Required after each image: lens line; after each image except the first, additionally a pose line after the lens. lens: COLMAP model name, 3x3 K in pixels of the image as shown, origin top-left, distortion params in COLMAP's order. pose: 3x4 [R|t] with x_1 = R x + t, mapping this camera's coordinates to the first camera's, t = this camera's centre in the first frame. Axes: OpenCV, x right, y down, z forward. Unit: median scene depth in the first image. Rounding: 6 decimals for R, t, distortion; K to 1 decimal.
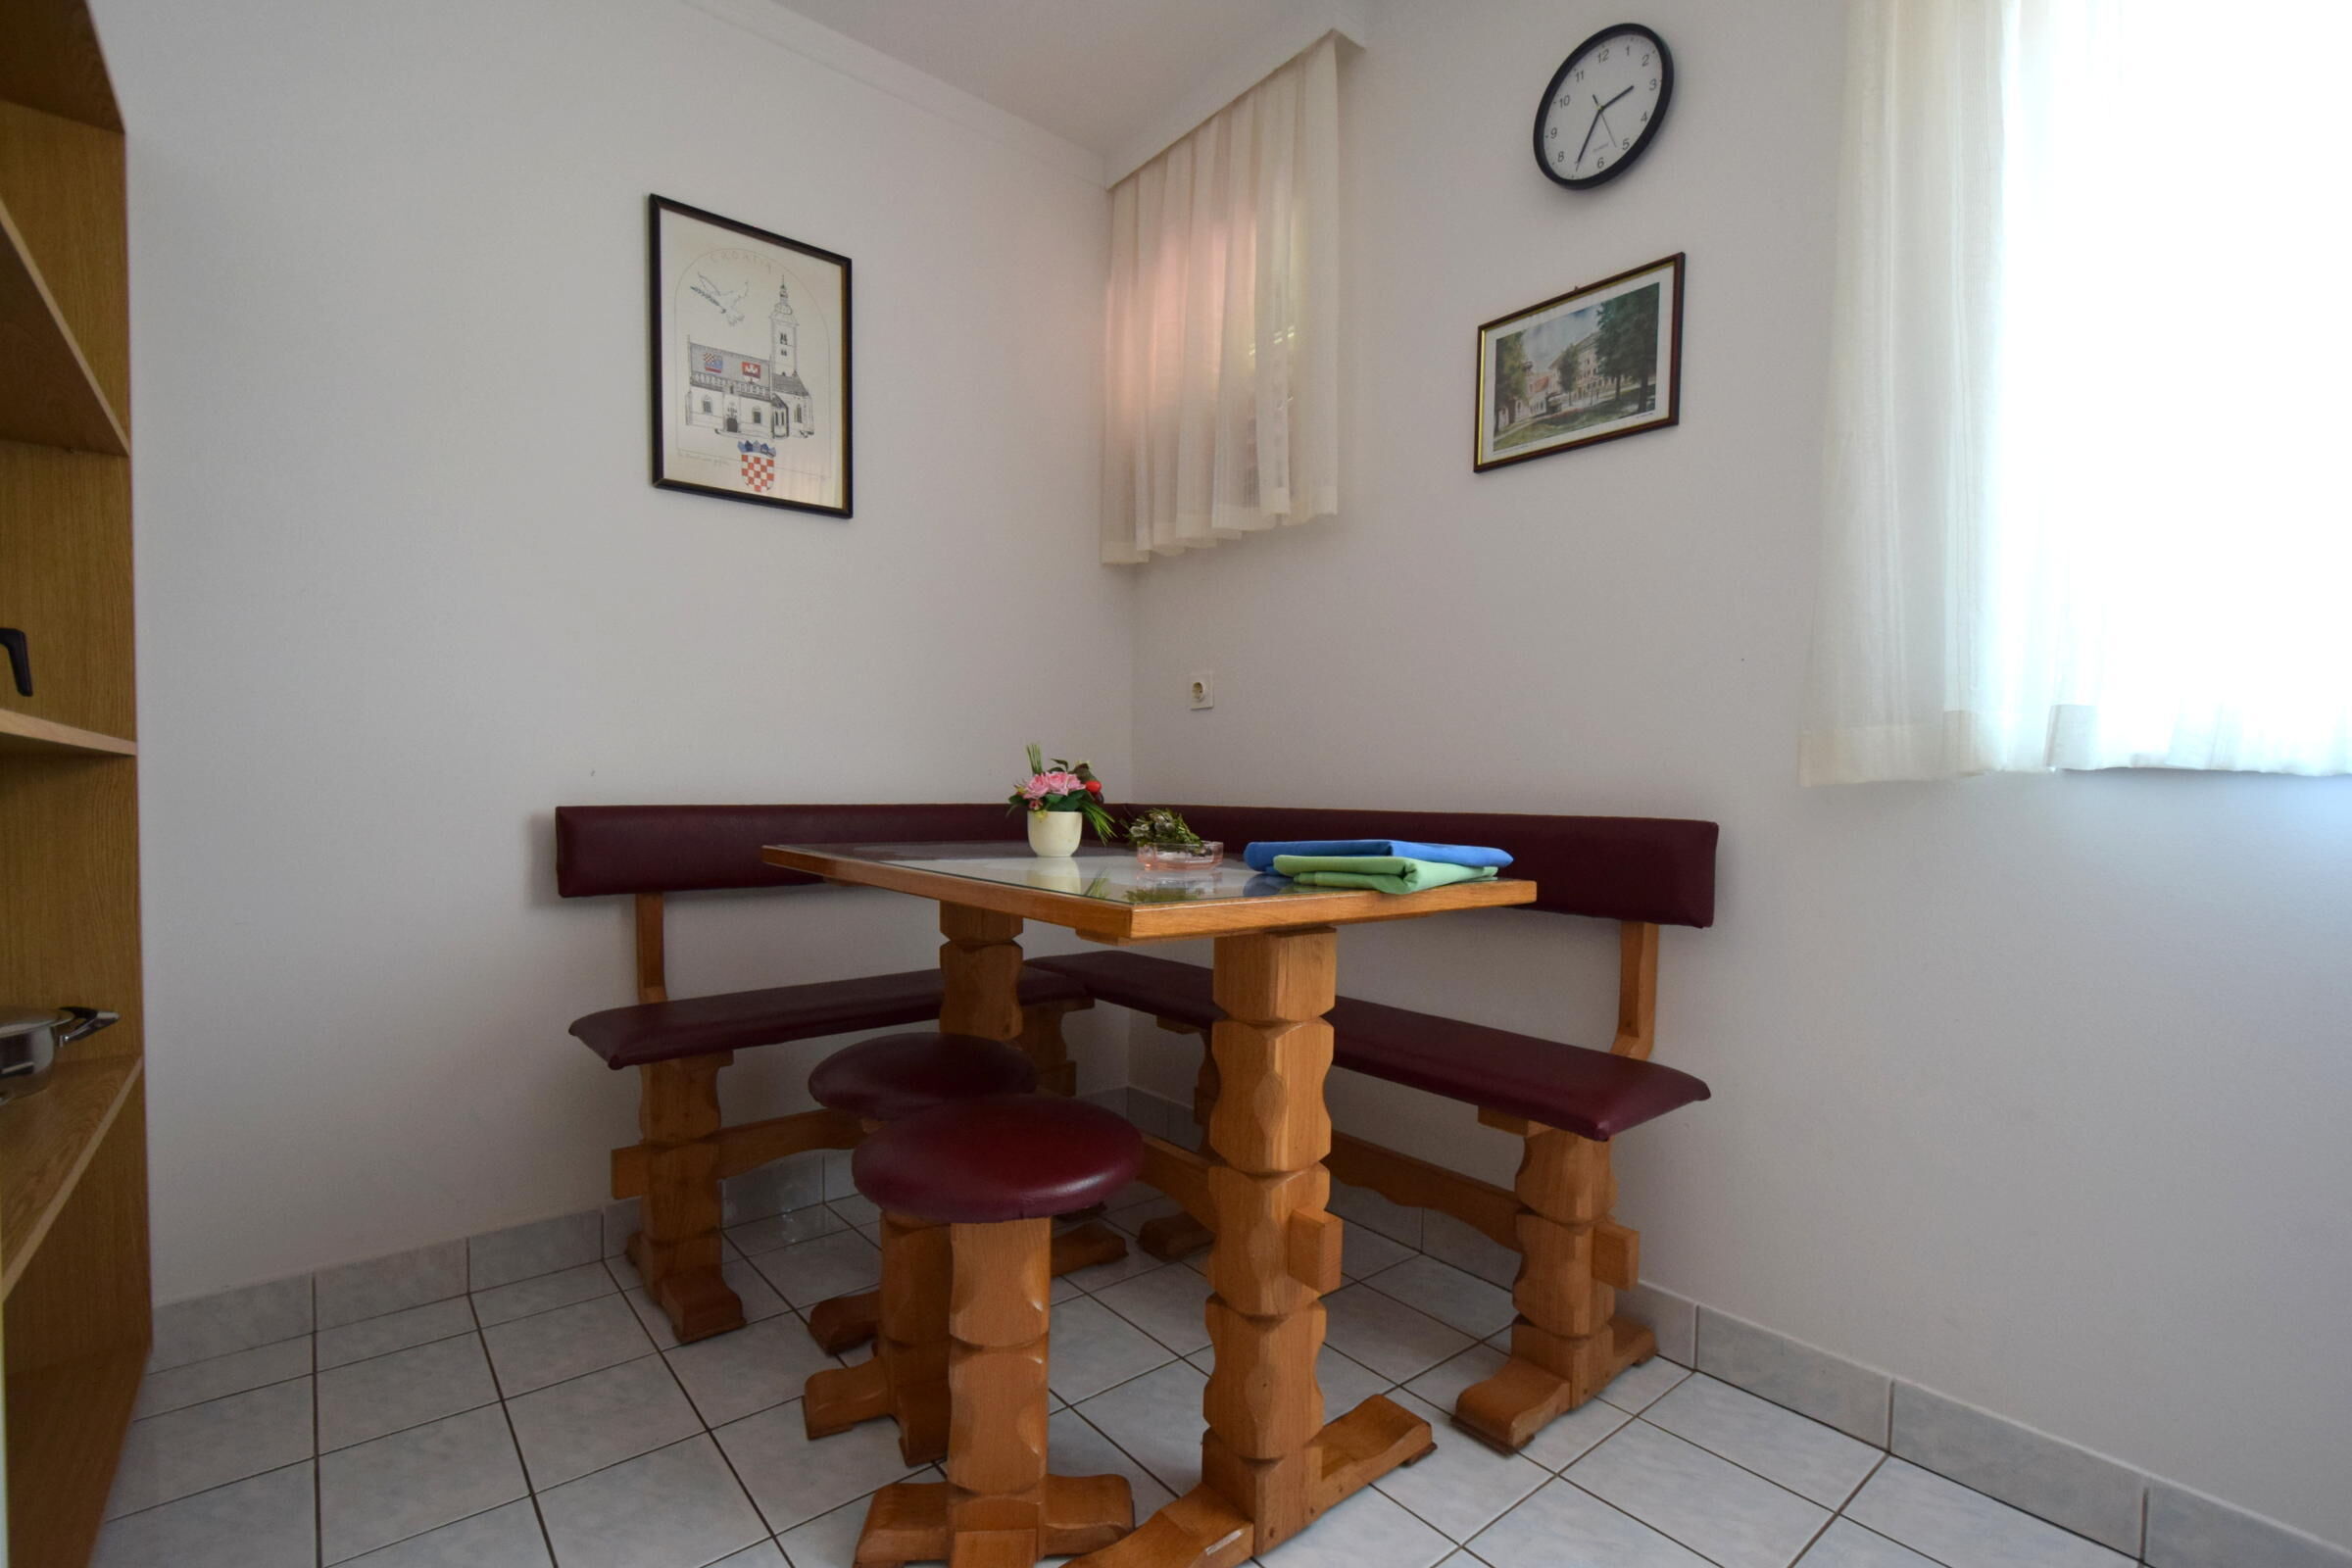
lens RADIAL K [[994.1, 0, 1171.8], [0, 994.1, 799.6], [0, 0, 1]] dist [0.004754, -0.000021]
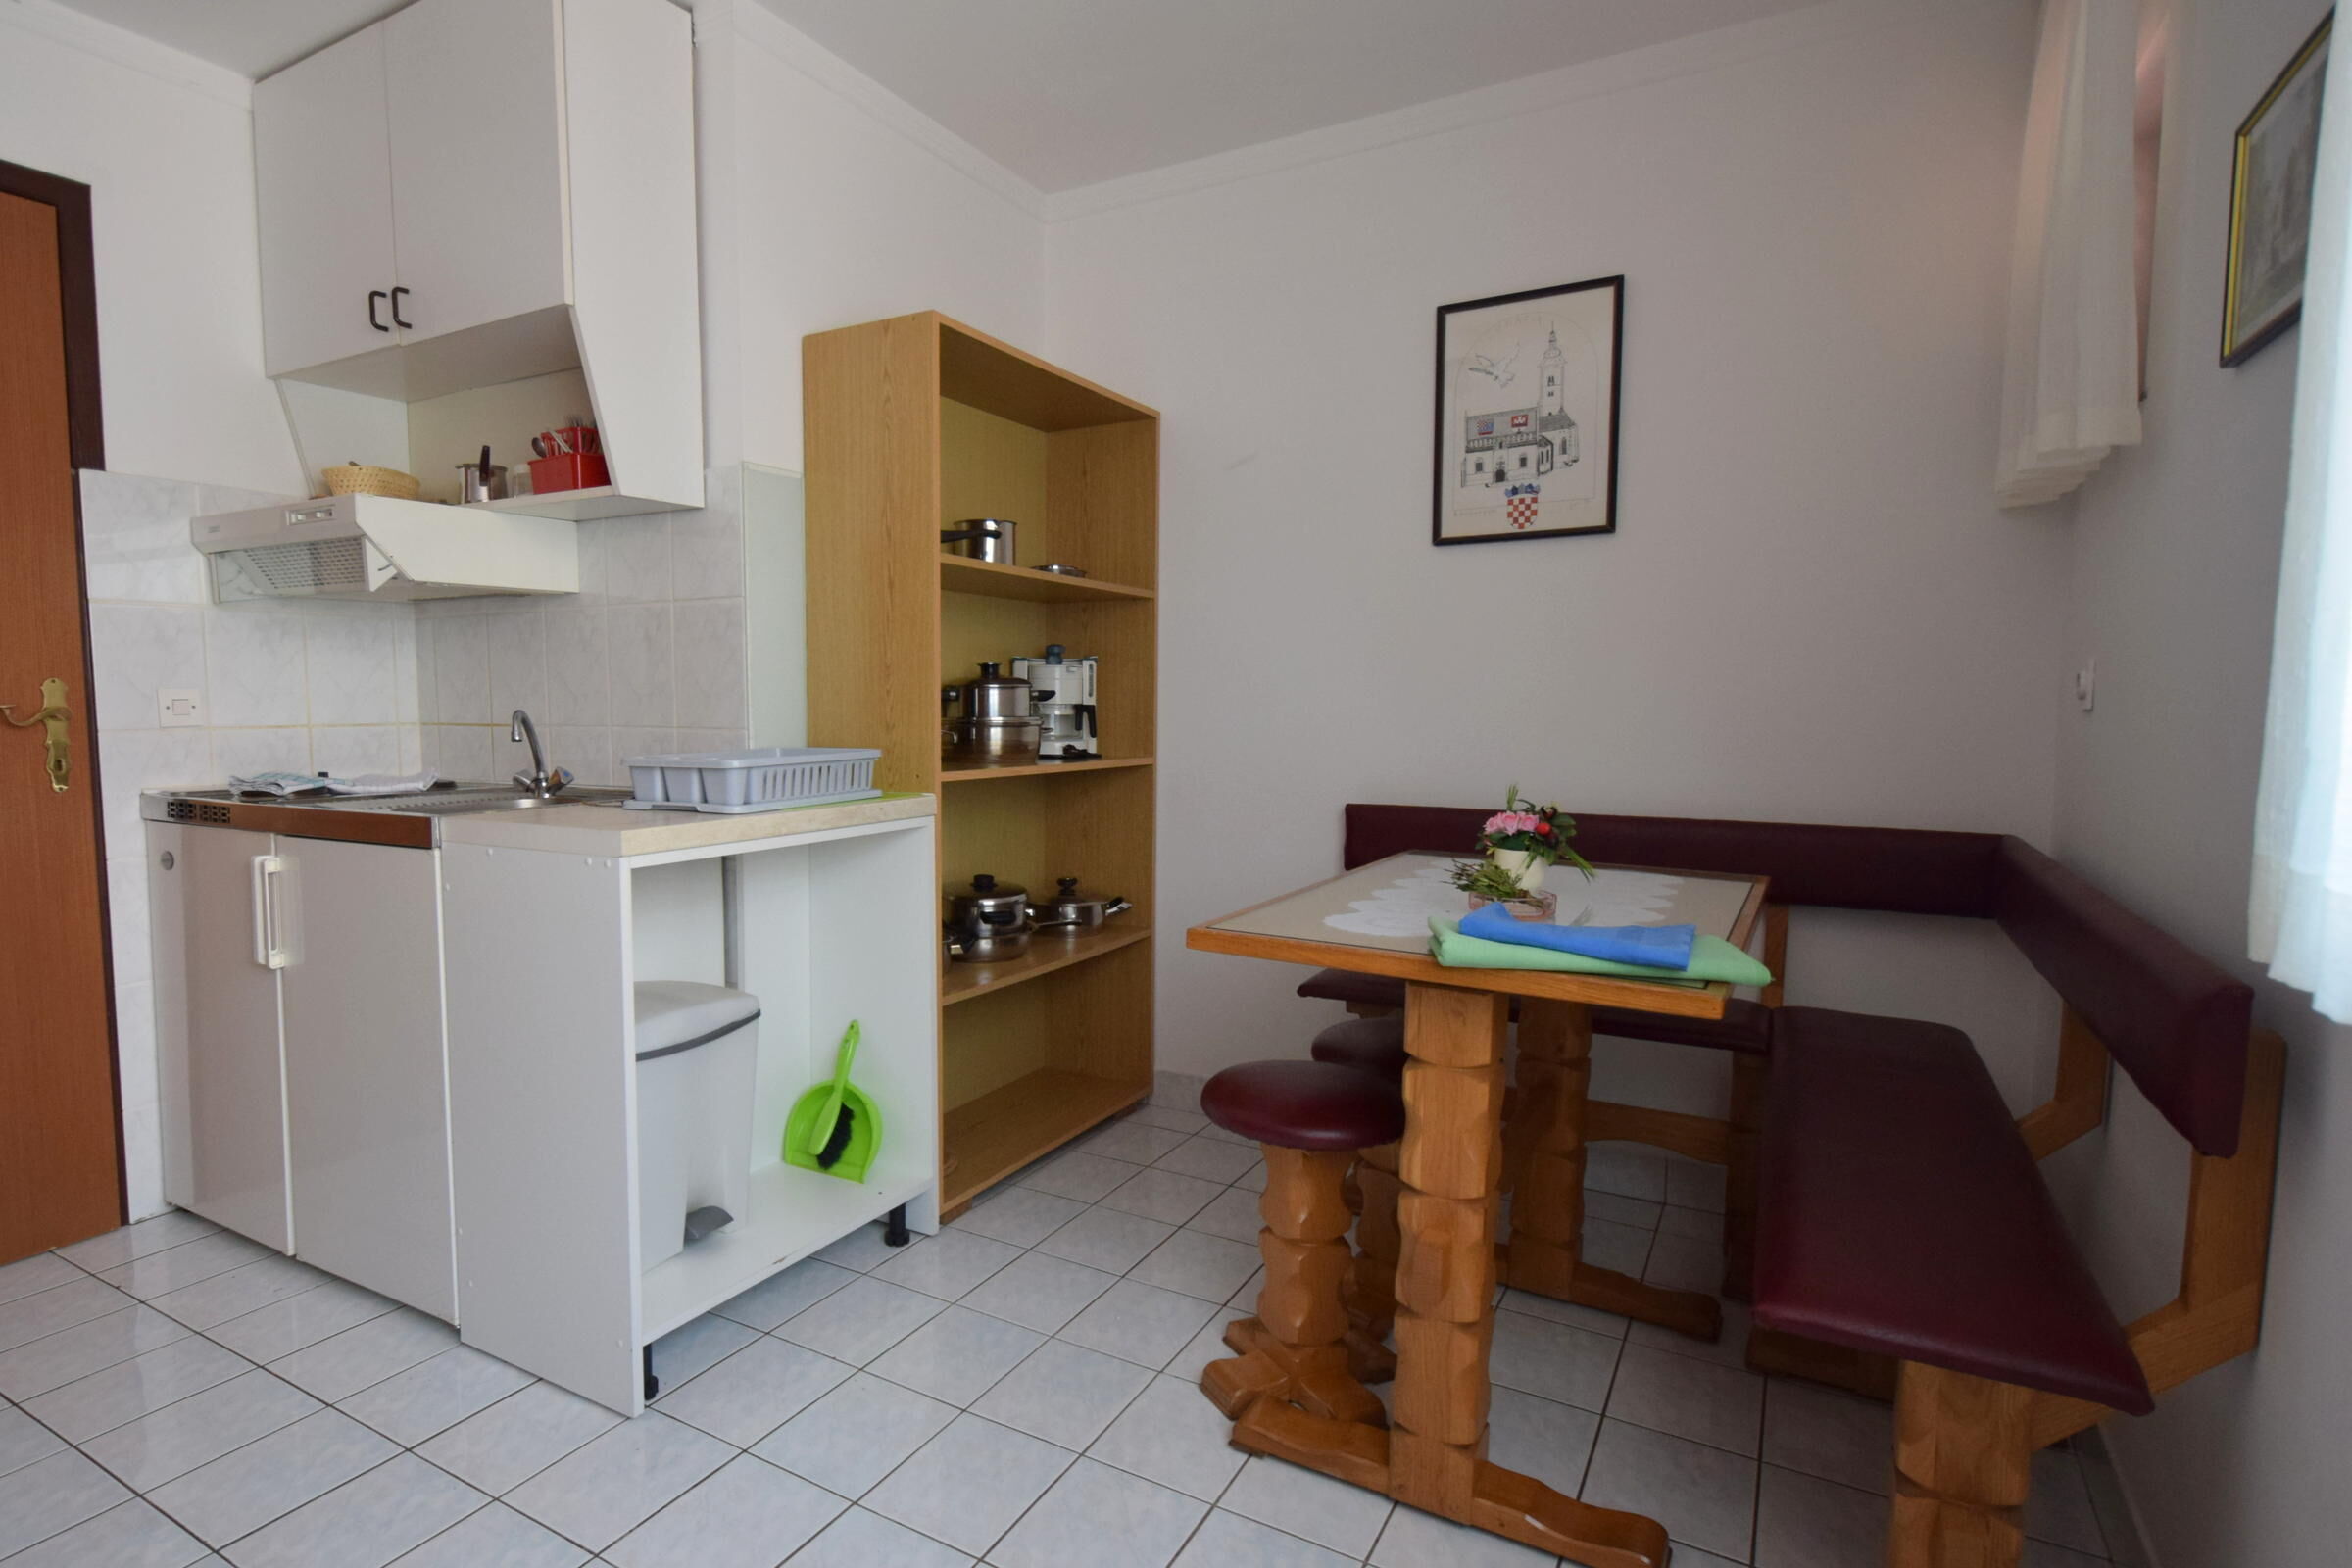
lens RADIAL K [[1156.7, 0, 1169.5], [0, 1156.7, 785.1], [0, 0, 1]] dist [-0.004551, -0.000198]
pose [[0.427995, 0.055197, -0.902094, 0.600763], [-0.023794, 0.998475, 0.049805, -0.078161], [0.903468, 0.000148, 0.428655, 0.088314]]
